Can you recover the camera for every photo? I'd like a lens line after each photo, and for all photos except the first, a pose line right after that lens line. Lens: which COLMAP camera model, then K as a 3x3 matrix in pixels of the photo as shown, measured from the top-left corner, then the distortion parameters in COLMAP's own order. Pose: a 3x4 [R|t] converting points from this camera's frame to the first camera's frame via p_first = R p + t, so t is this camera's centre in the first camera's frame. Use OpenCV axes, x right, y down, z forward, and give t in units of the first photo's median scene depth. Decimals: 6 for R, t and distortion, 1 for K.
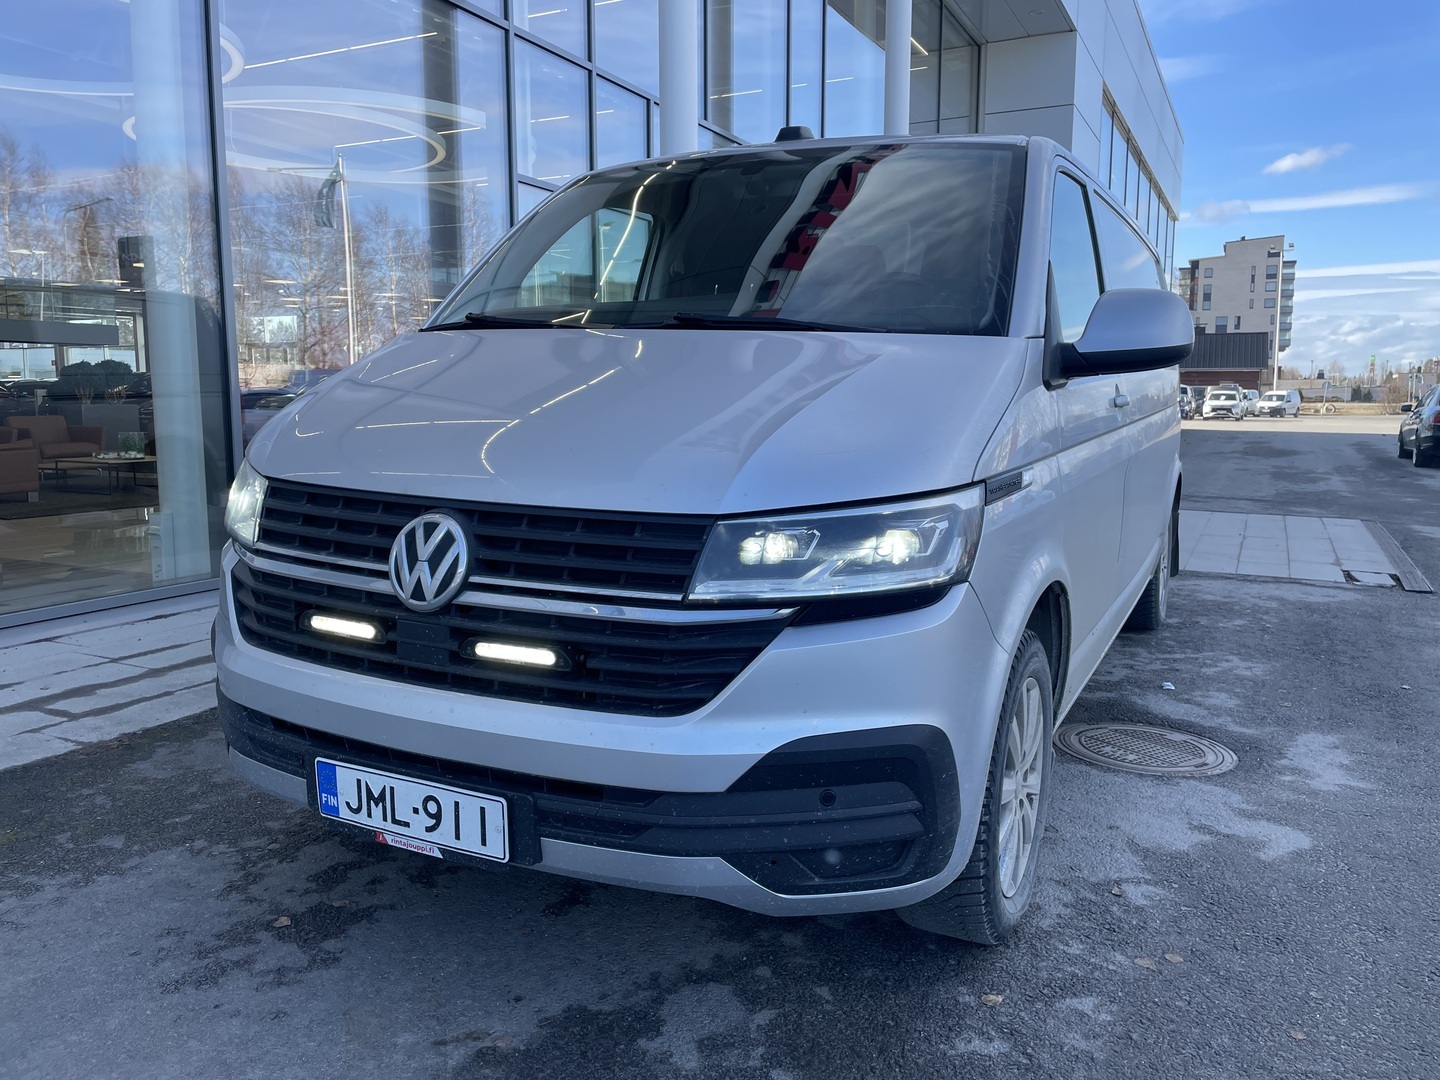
lens RADIAL K [[1105.4, 0, 729.6], [0, 1105.4, 530.3], [0, 0, 1]] dist [0.066886, -0.076727]
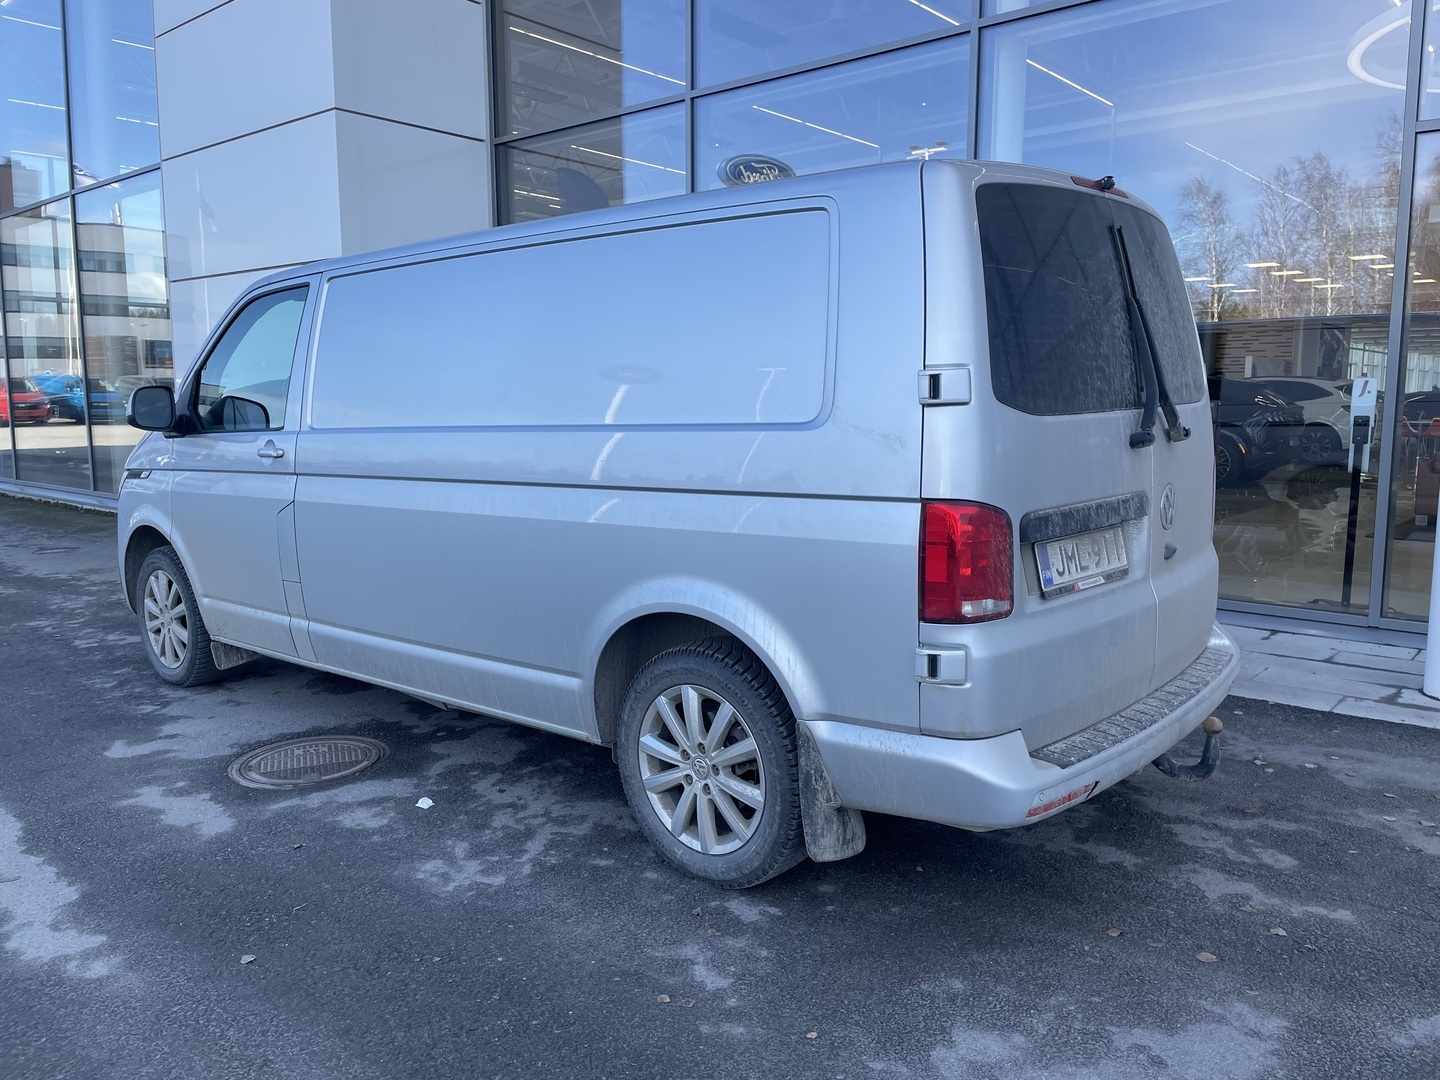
lens RADIAL K [[1105.4, 0, 724.7], [0, 1105.4, 542.2], [0, 0, 1]] dist [0.066886, -0.076727]
pose [[-0.262202, 0.125450, -0.956824, 2.127615], [-0.118383, 0.979844, 0.160909, -0.414634], [0.957724, 0.155462, -0.242066, 2.651910]]
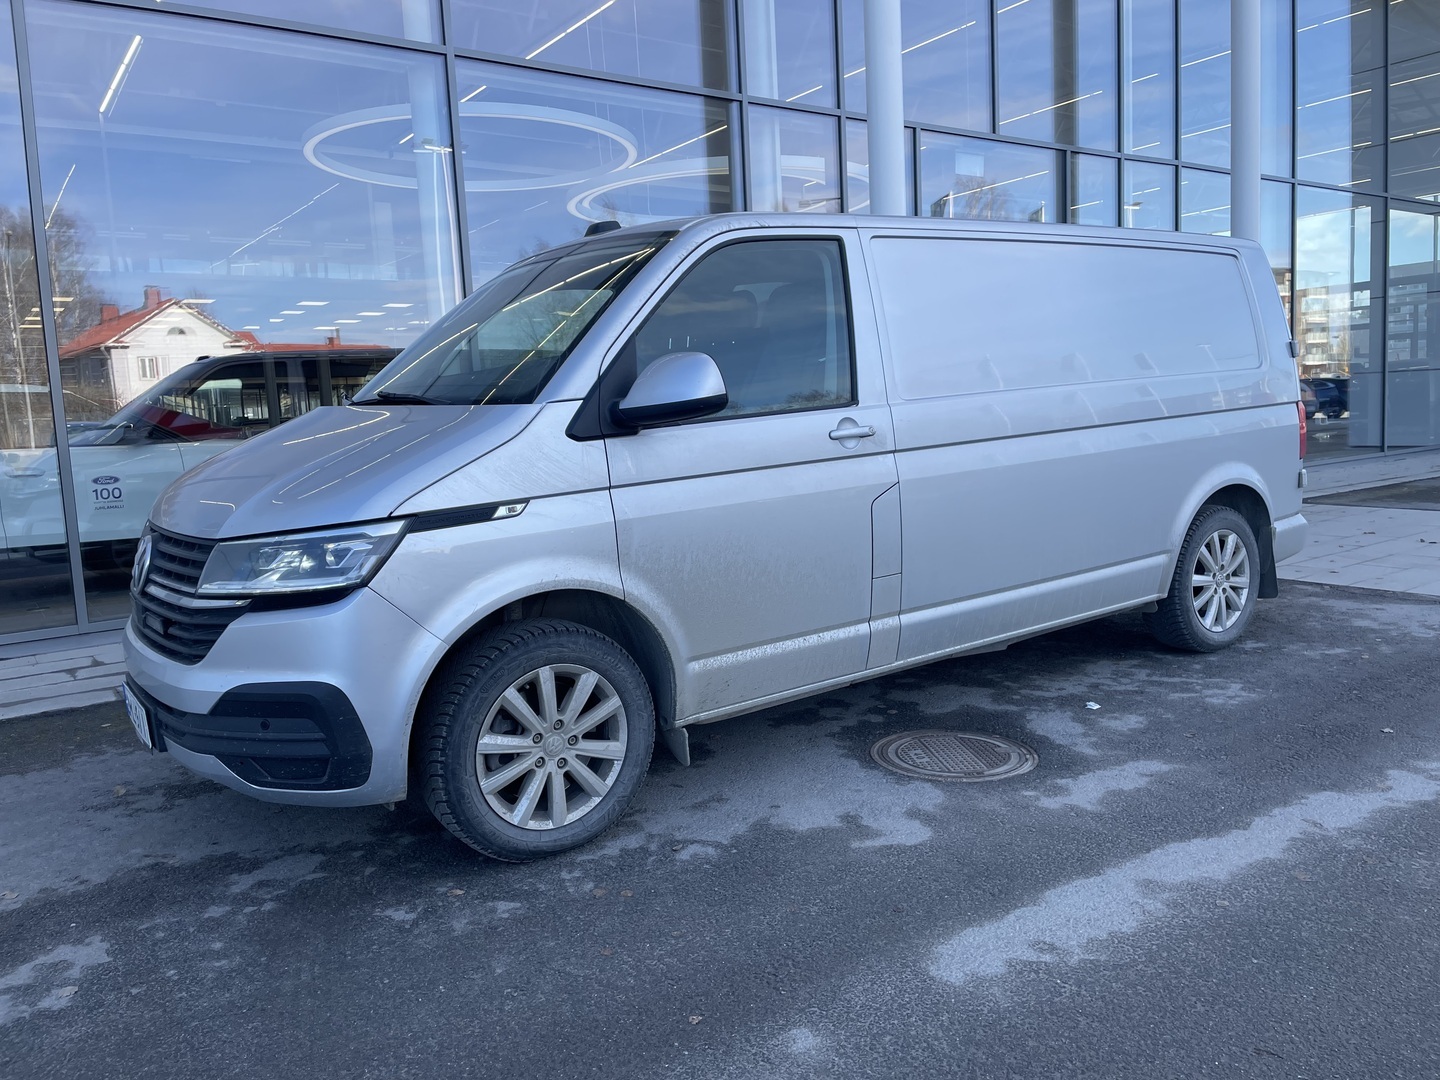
lens RADIAL K [[1105.4, 0, 728.8], [0, 1105.4, 533.4], [0, 0, 1]] dist [0.066886, -0.076727]
pose [[0.881607, 0.009517, -0.471888, 1.092037], [-0.008657, 0.999955, 0.003994, -0.027614], [0.471904, 0.000563, 0.881650, -0.046221]]
